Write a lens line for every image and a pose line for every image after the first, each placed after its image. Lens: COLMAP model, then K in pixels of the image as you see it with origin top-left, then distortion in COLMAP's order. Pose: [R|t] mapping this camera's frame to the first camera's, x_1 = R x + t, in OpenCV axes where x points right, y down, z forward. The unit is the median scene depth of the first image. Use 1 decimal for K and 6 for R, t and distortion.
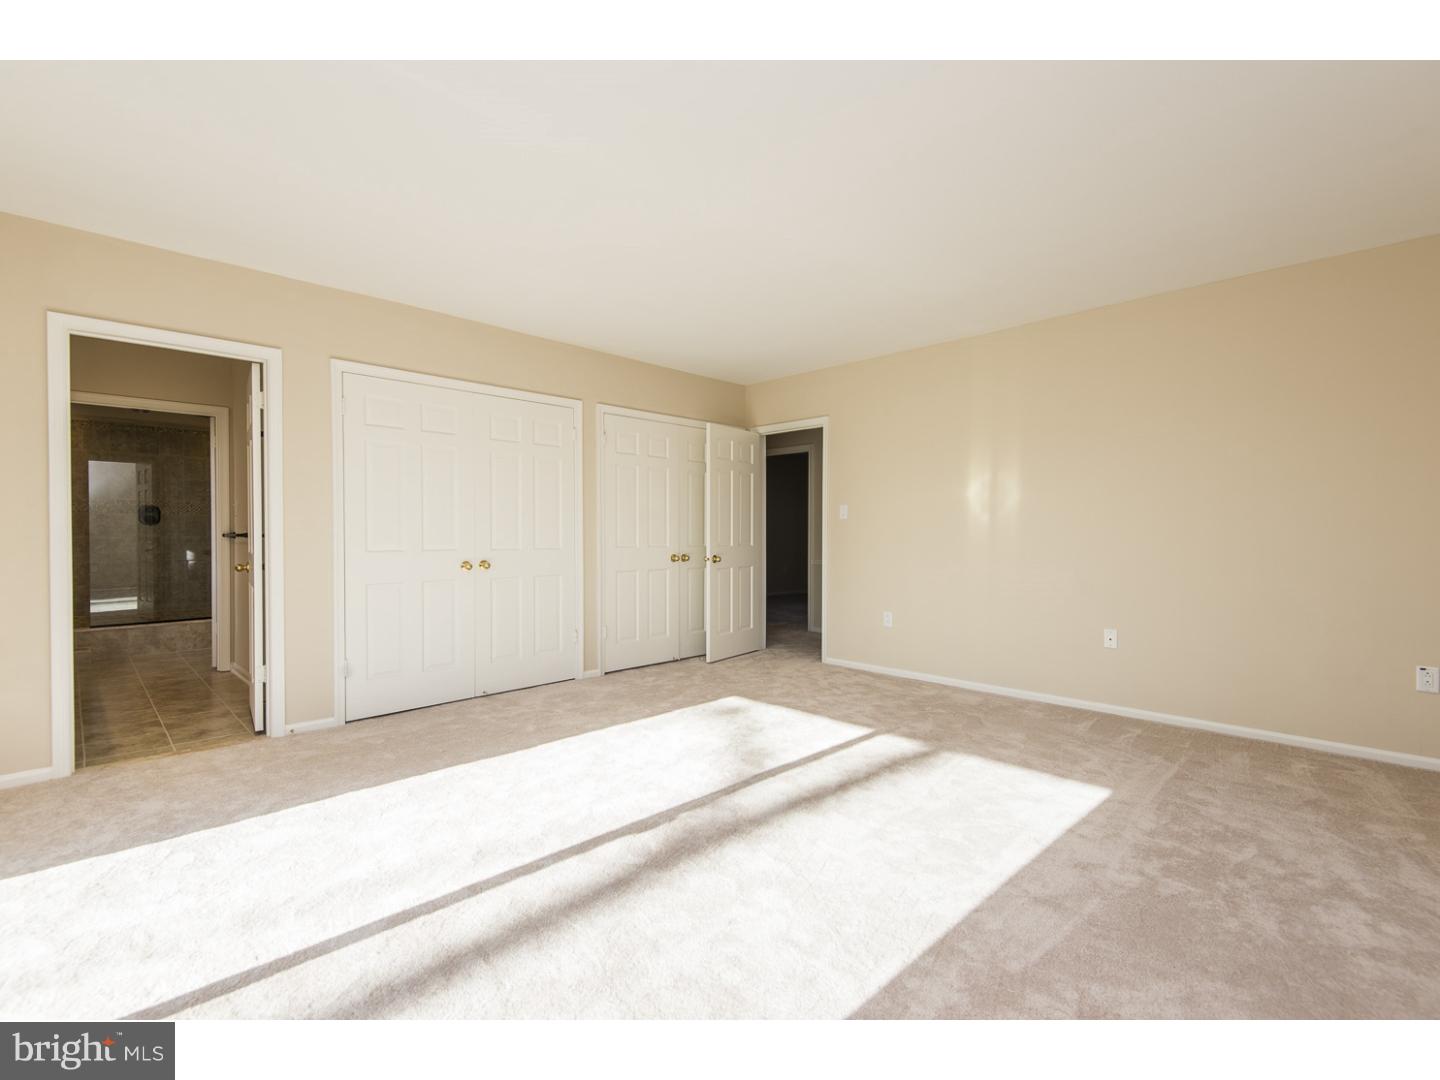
lens RADIAL K [[659.0, 0, 706.8], [0, 659.0, 550.5], [0, 0, 1]] dist [0.024158, -0.003652]
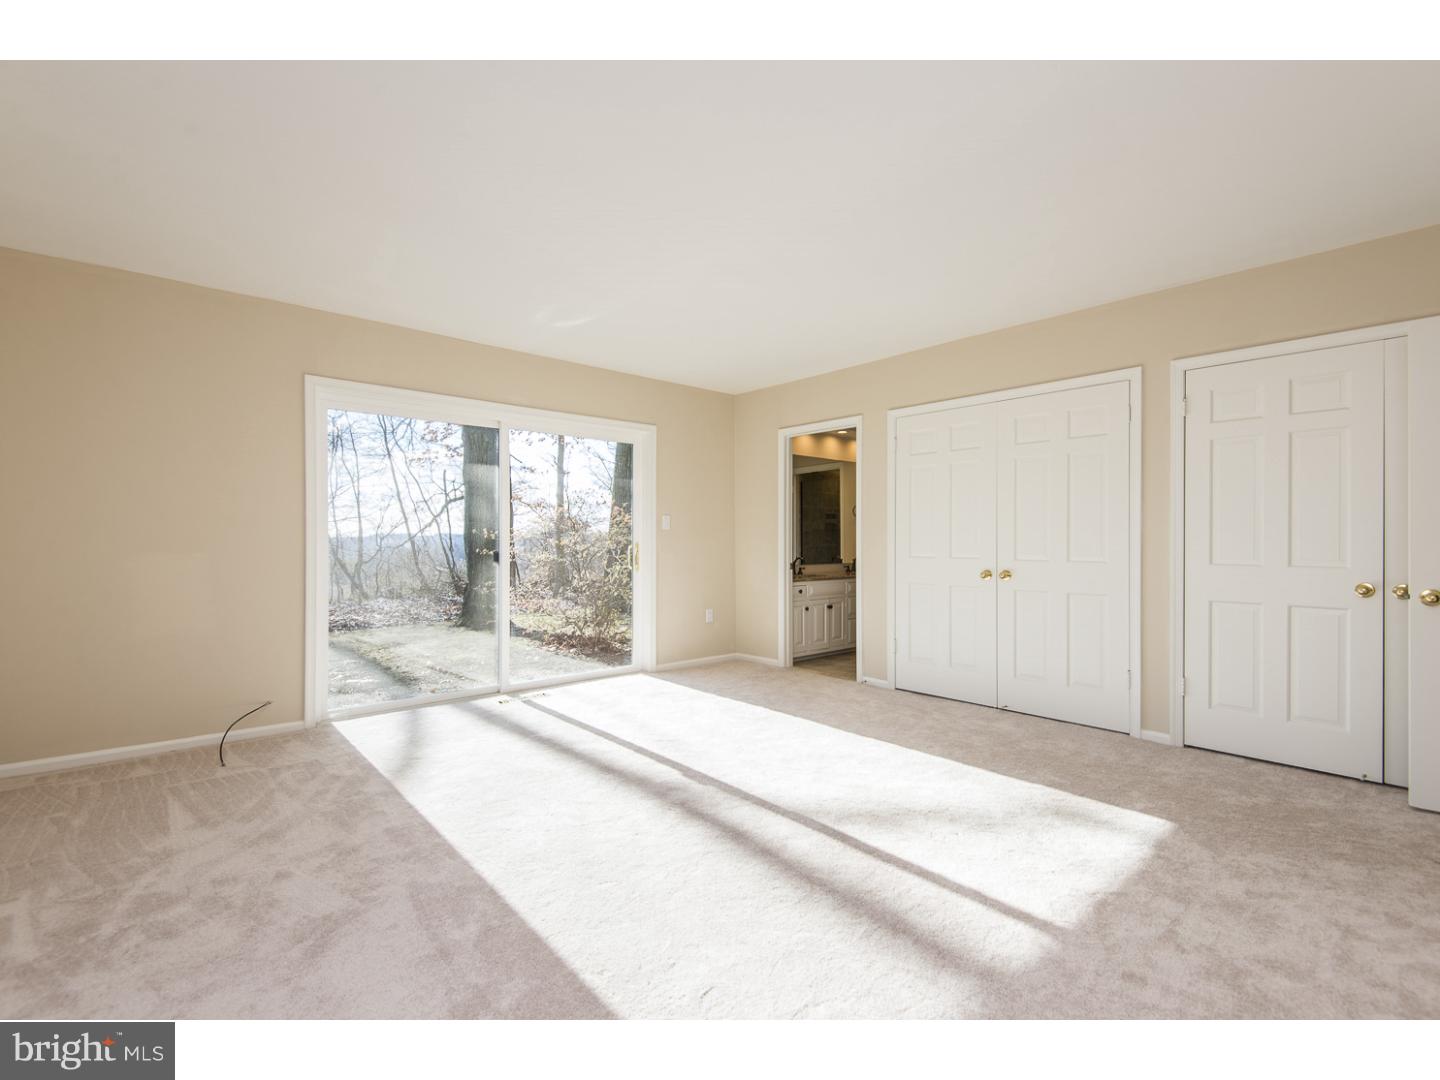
lens RADIAL K [[659.0, 0, 714.1], [0, 659.0, 535.8], [0, 0, 1]] dist [0.024158, -0.003652]
pose [[-0.059425, -0.004328, -0.998223, 0.911671], [-0.024551, 0.999694, -0.002873, -0.030355], [0.997931, 0.024337, -0.059513, 0.863547]]
